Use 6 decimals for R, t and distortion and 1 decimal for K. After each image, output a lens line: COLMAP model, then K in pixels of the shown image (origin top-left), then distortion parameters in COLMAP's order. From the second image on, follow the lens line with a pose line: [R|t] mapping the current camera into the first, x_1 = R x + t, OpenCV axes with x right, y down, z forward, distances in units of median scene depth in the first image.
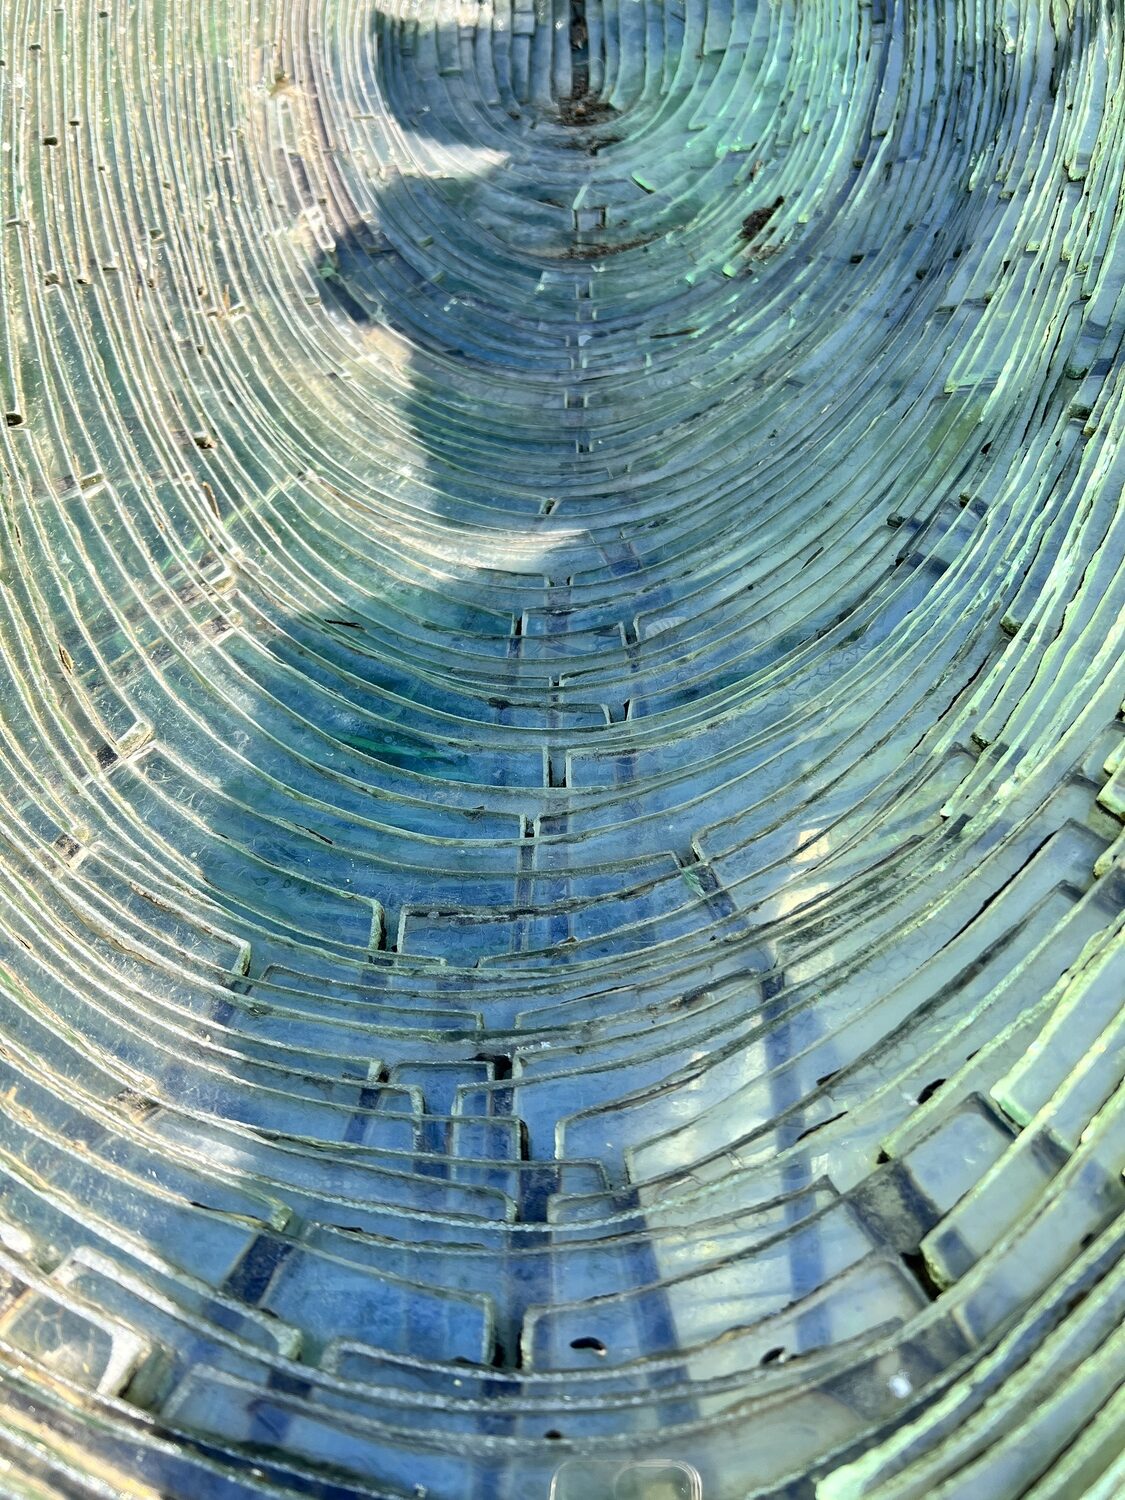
lens RADIAL K [[1134.0, 0, 563.9], [0, 1134.0, 744.4], [0, 0, 1]] dist [0.050645, -0.060235]
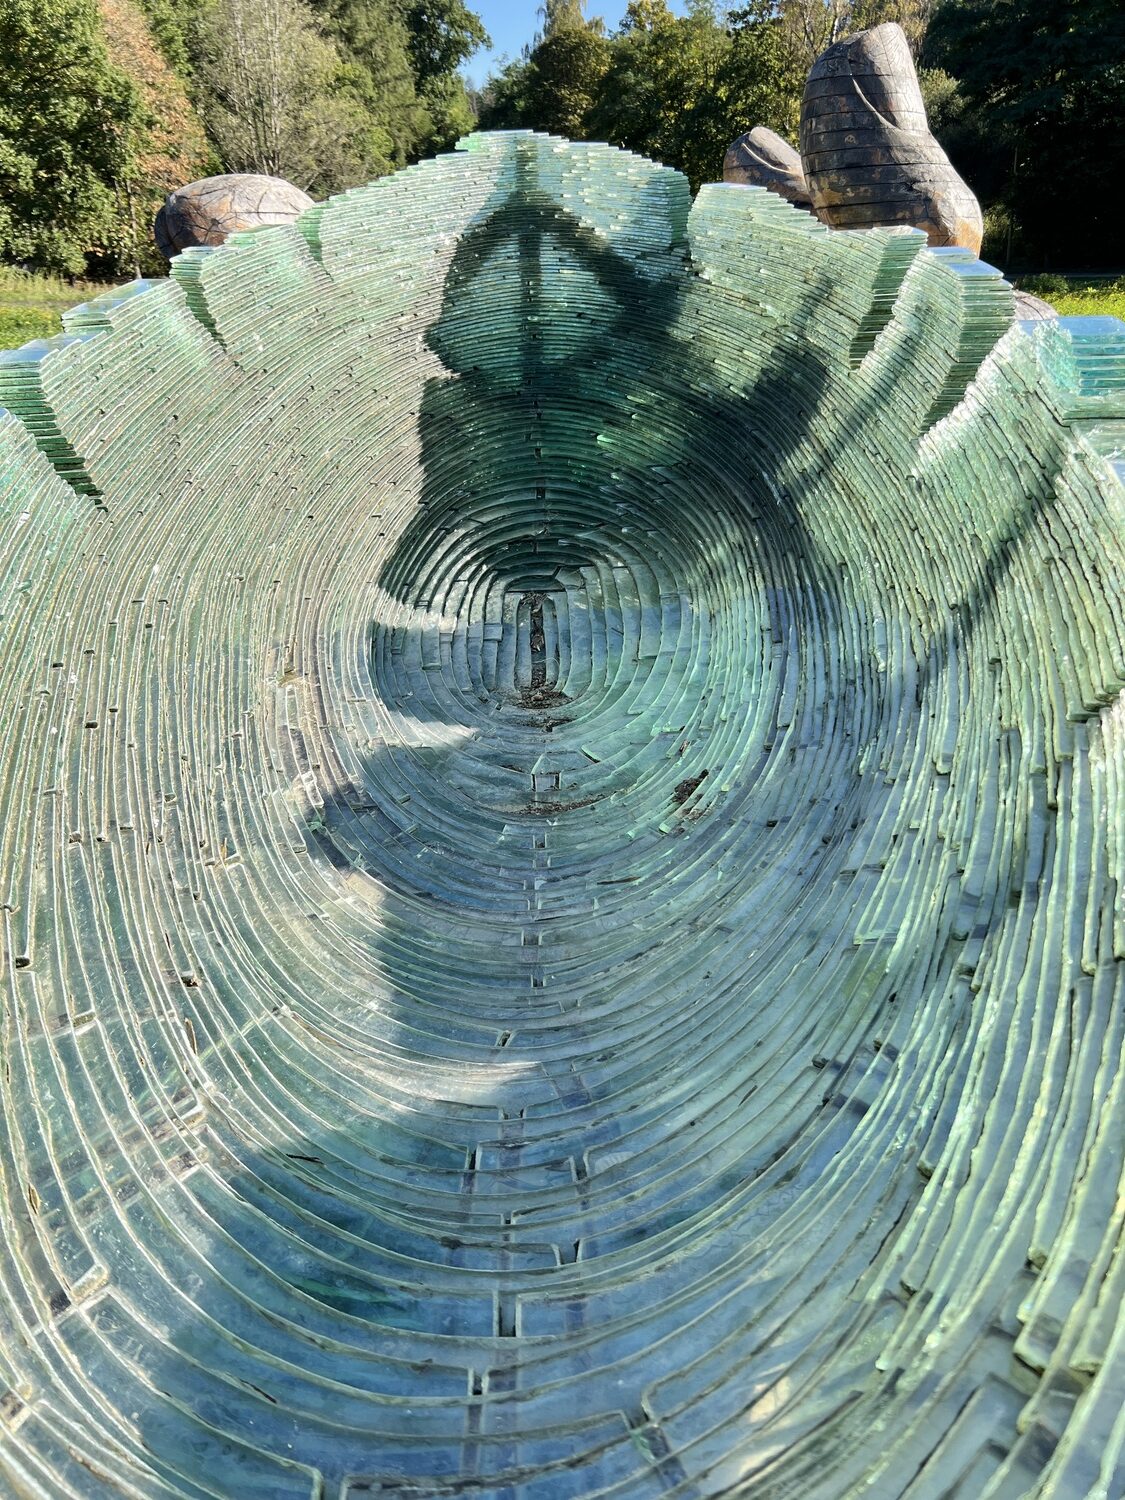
lens RADIAL K [[1134.0, 0, 560.0], [0, 1134.0, 751.7], [0, 0, 1]] dist [0.050645, -0.060235]
pose [[0.999365, 0.015526, 0.032066, 0.000447], [-0.000695, 0.908377, -0.418152, -0.007199], [-0.035620, 0.417864, 0.907811, -0.106977]]
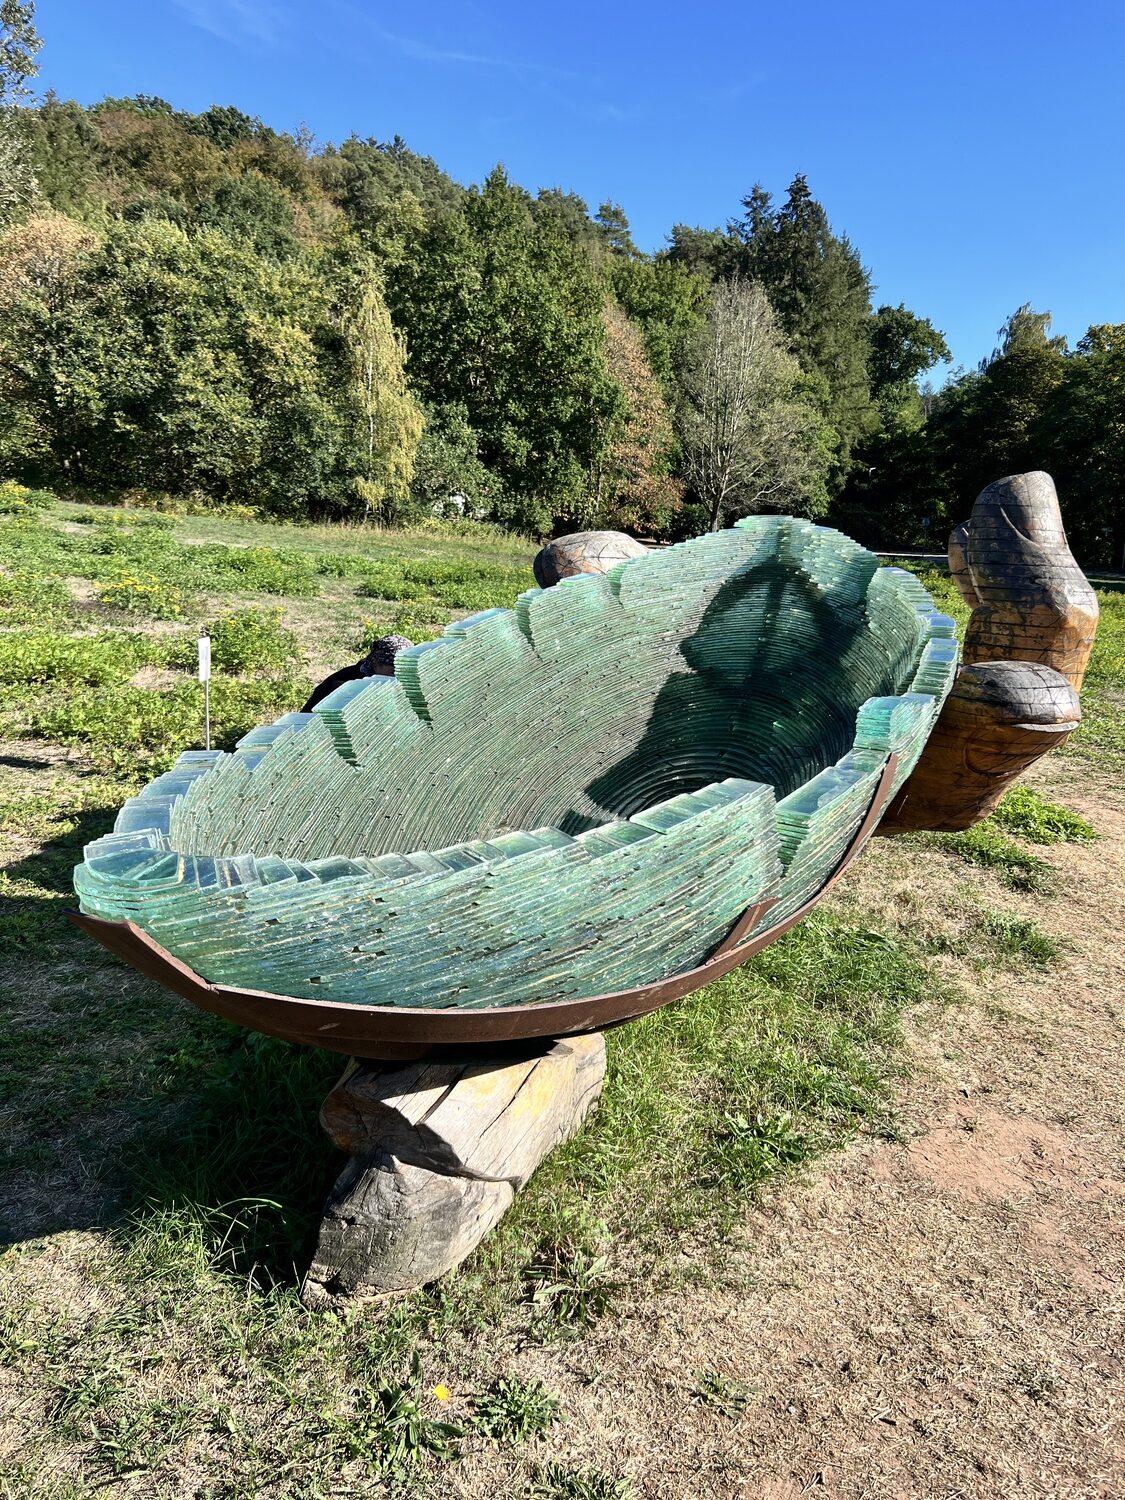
lens RADIAL K [[1134.0, 0, 572.1], [0, 1134.0, 753.4], [0, 0, 1]] dist [0.050645, -0.060235]
pose [[0.941531, 0.157034, -0.298092, 0.949234], [-0.303937, 0.777669, -0.550321, 0.904045], [0.145398, 0.608746, 0.779928, -1.453259]]
